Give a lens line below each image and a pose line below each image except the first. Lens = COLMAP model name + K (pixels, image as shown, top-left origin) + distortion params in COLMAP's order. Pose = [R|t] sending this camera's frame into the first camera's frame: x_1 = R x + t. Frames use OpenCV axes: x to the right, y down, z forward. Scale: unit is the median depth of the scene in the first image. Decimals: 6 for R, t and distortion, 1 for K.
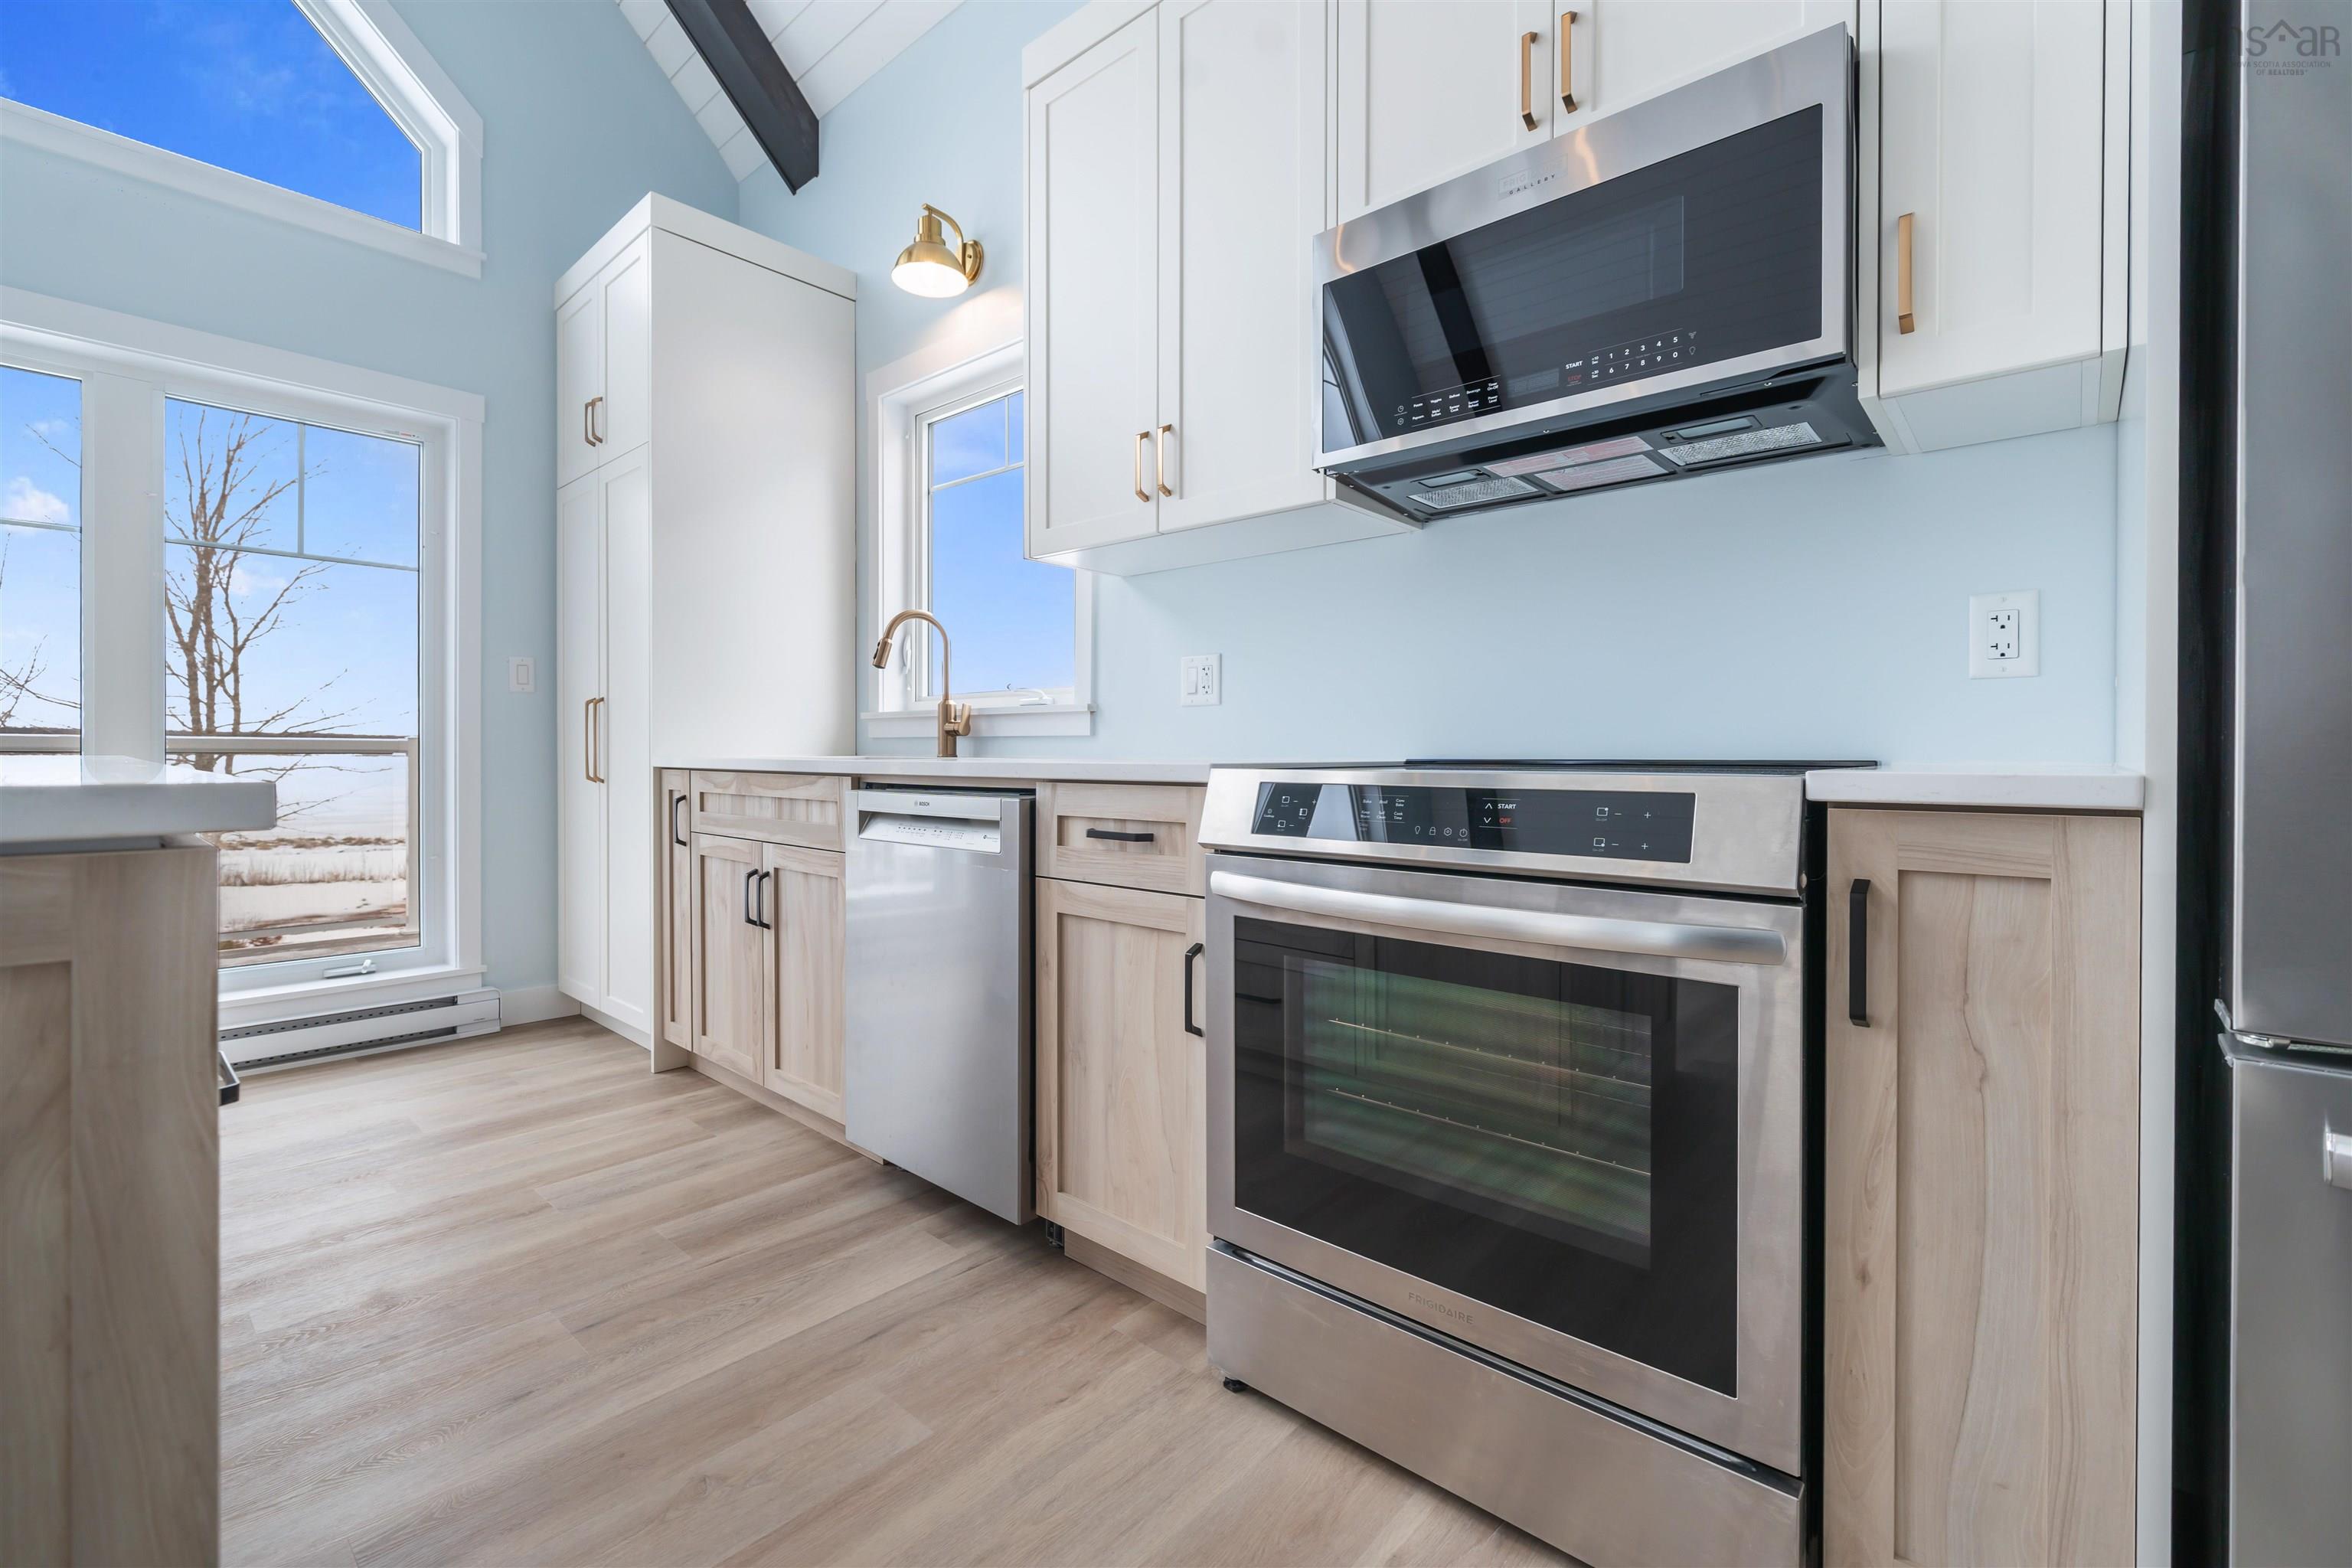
lens RADIAL K [[1007.6, 0, 1160.2], [0, 1007.6, 775.5], [0, 0, 1]] dist [0.000242, 0.000611]
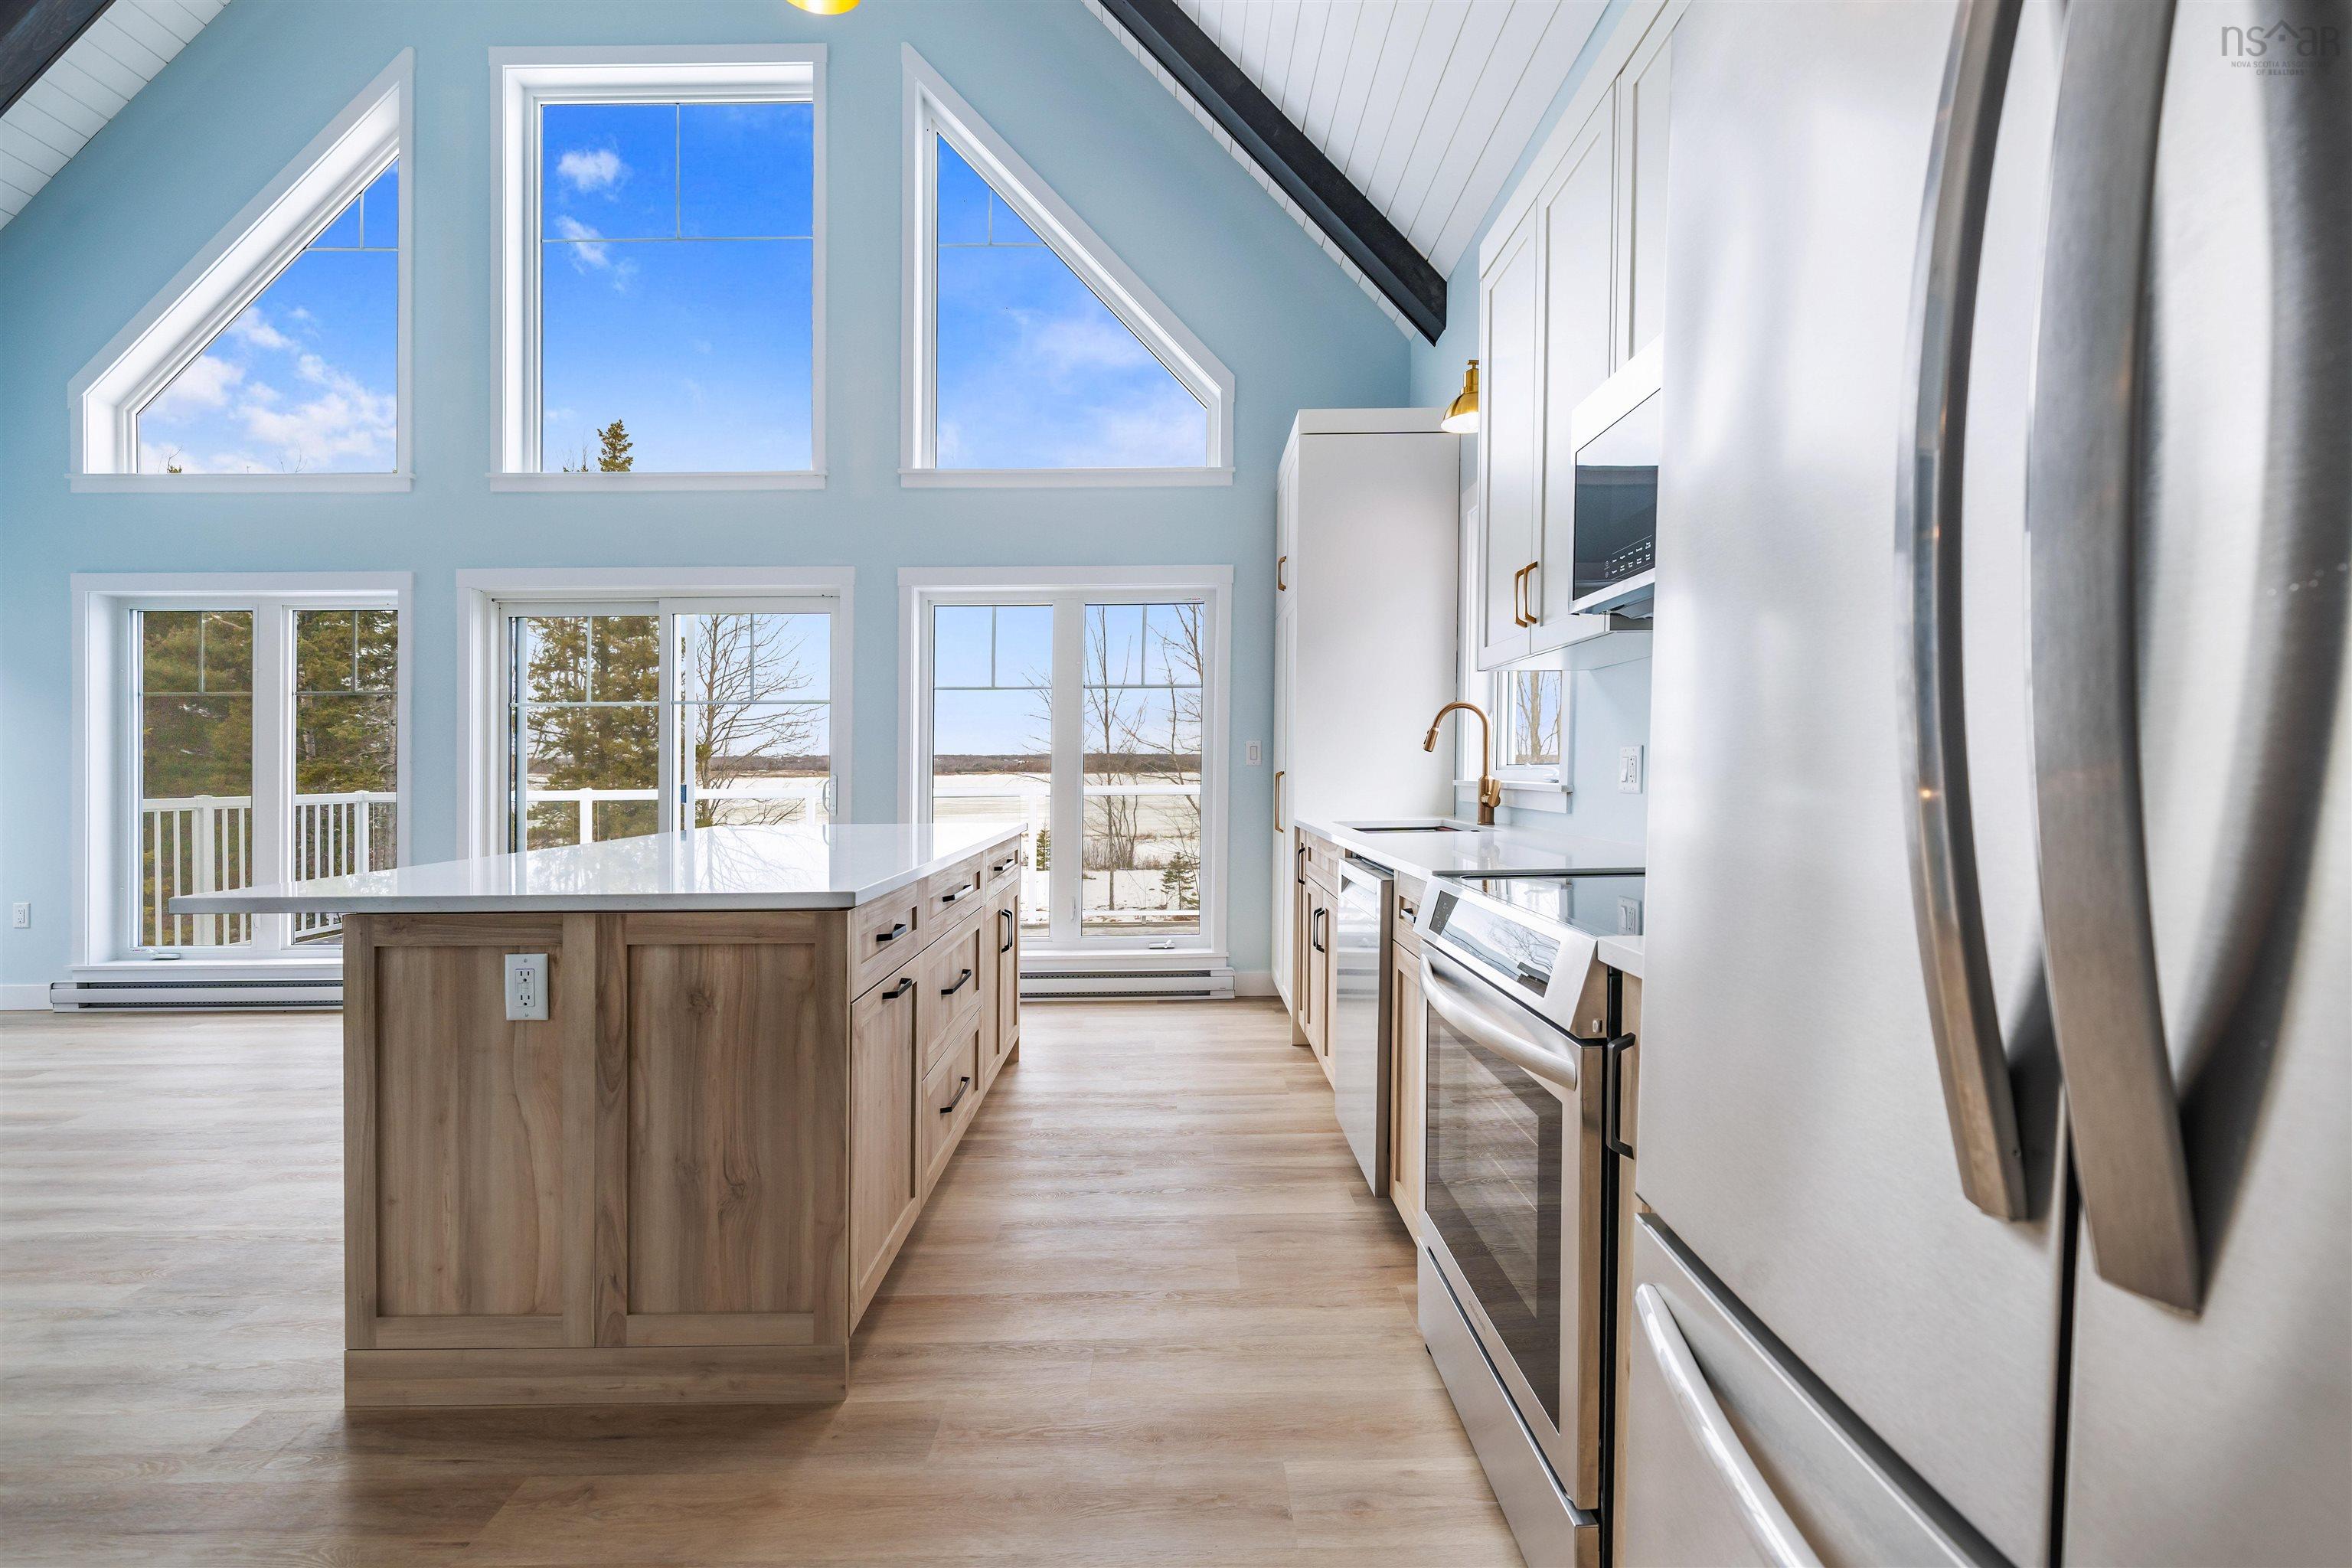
lens RADIAL K [[1007.6, 0, 1174.9], [0, 1007.6, 797.9], [0, 0, 1]] dist [0.000242, 0.000611]
pose [[0.675502, 0.009721, -0.737294, 0.561458], [-0.000964, 0.999924, 0.012300, -0.087063], [0.737357, -0.007598, 0.675460, -0.086132]]
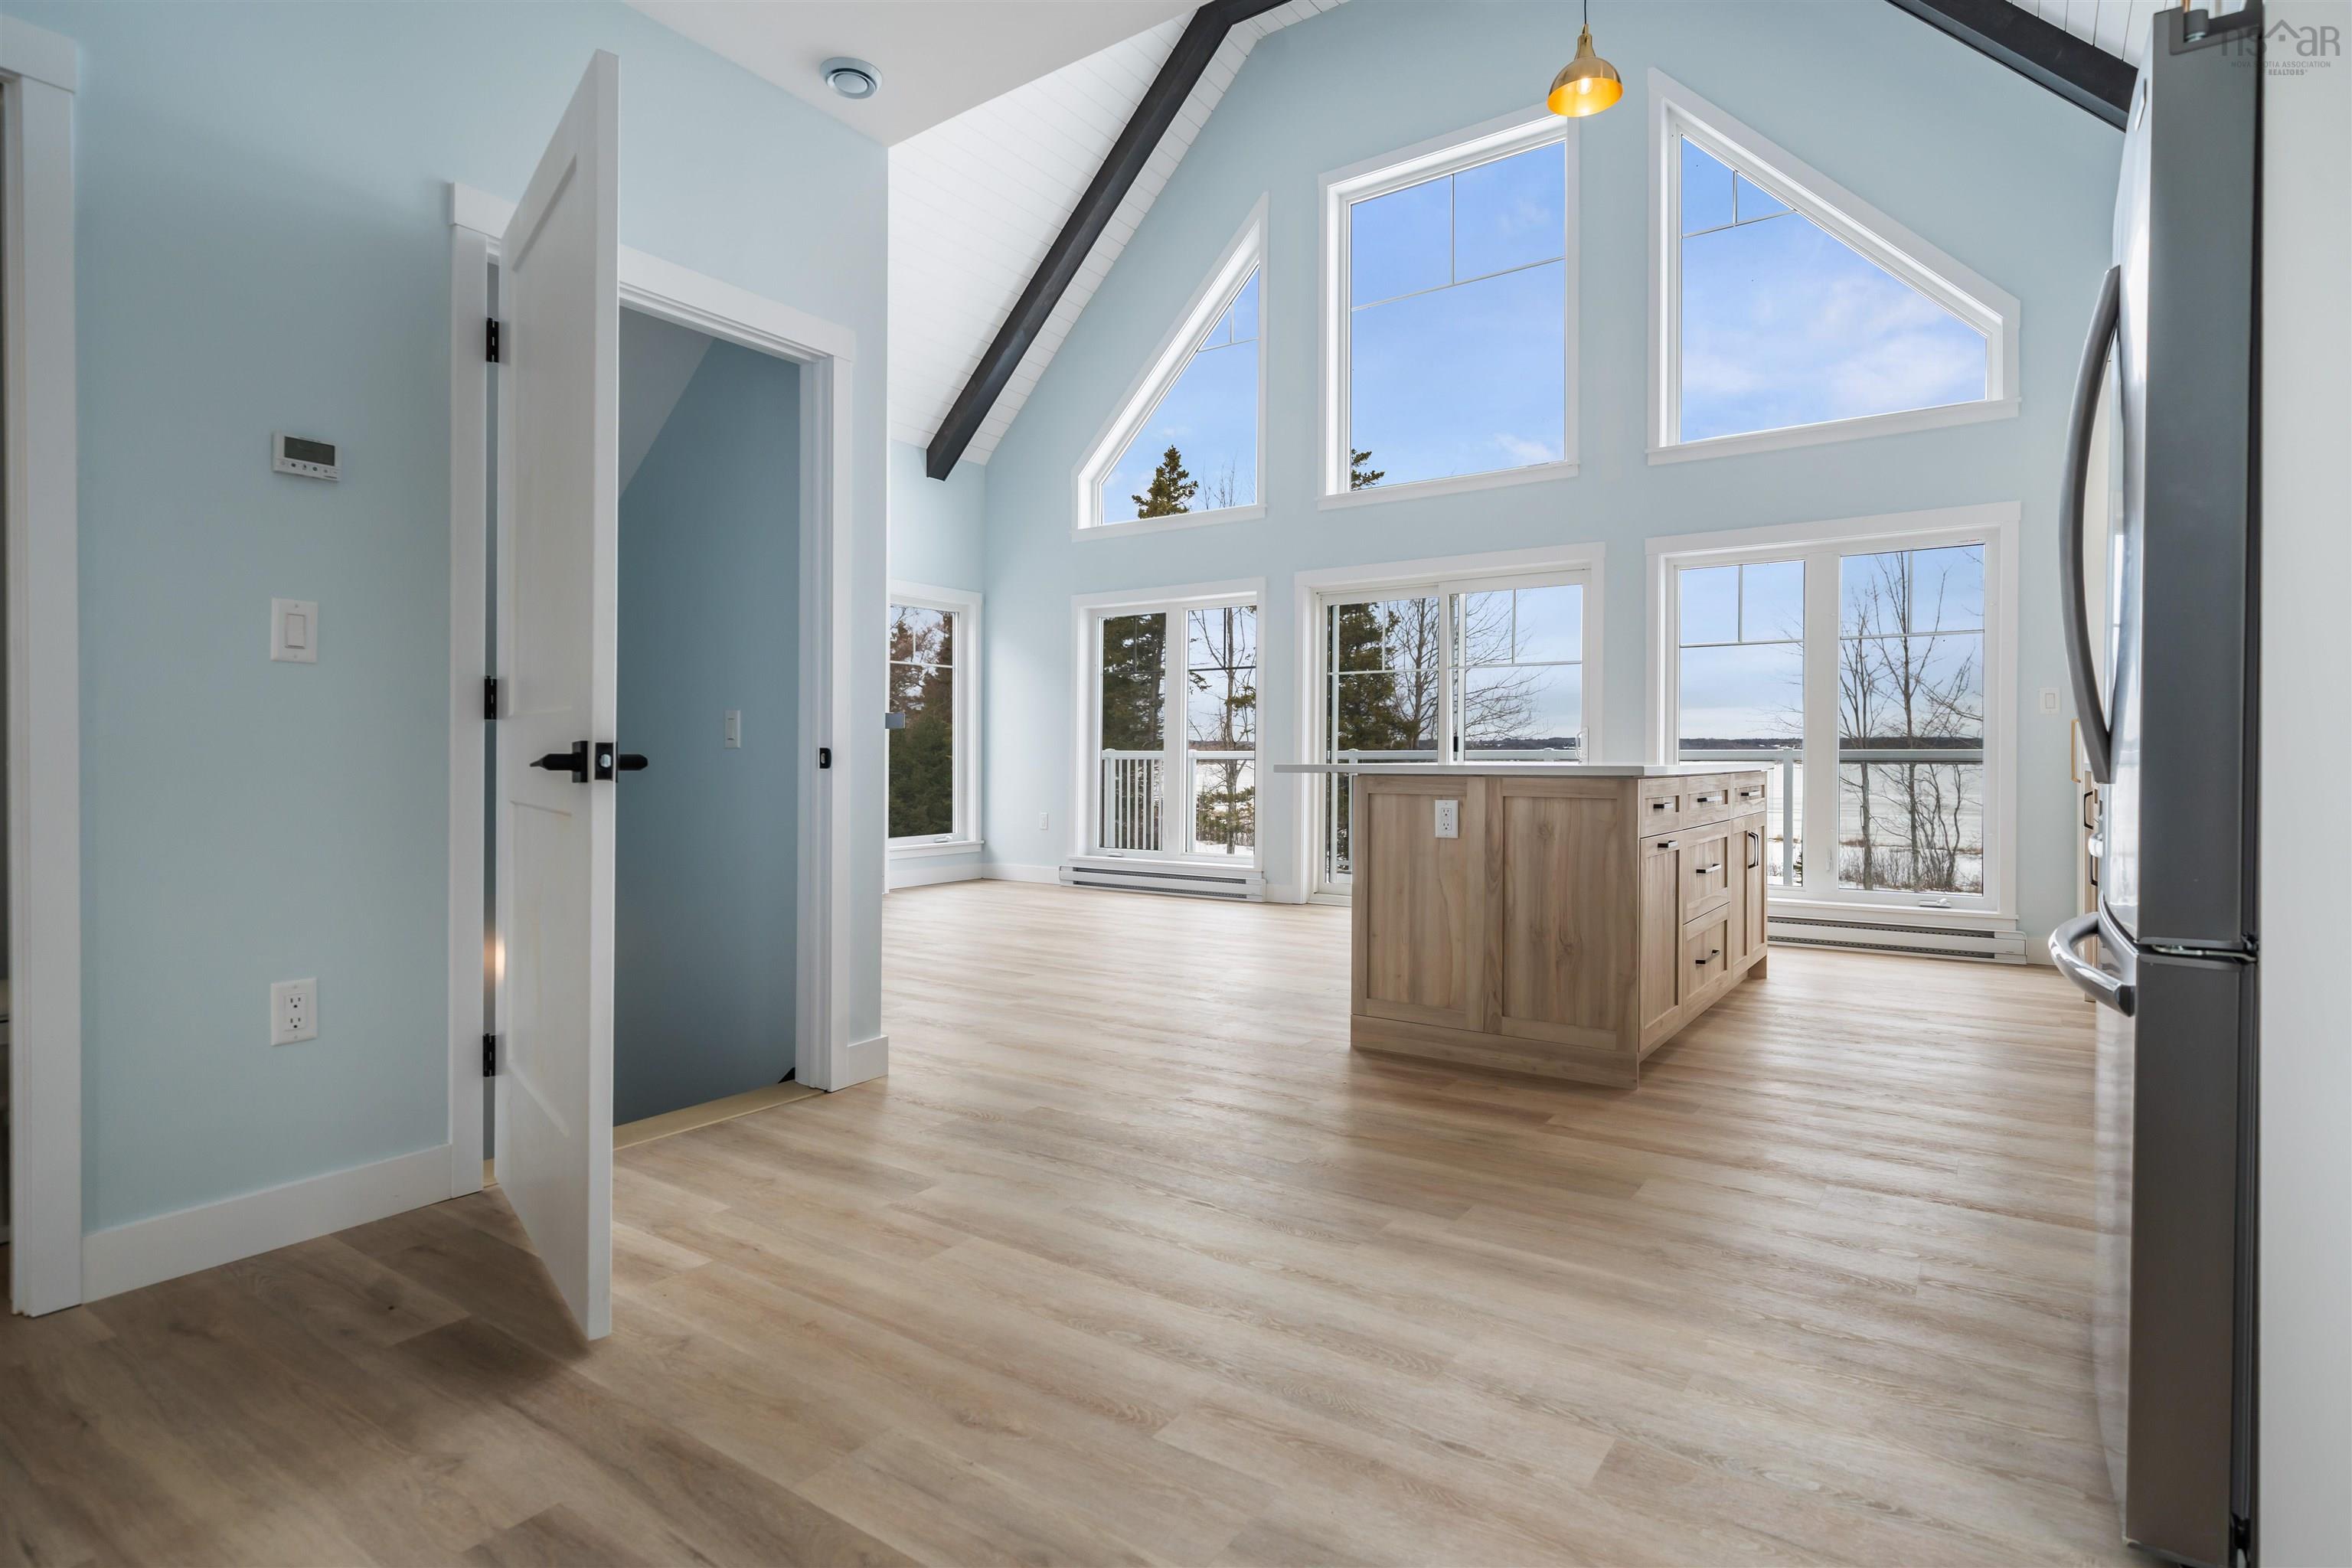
lens RADIAL K [[1217.0, 0, 1150.7], [0, 1217.0, 709.5], [0, 0, 1]] dist [-0.000032, 0.000979]
pose [[0.111221, -0.046554, -0.992705, 1.317849], [-0.019823, 0.998600, -0.049051, 0.020931], [0.993598, 0.025134, 0.110143, -0.558989]]
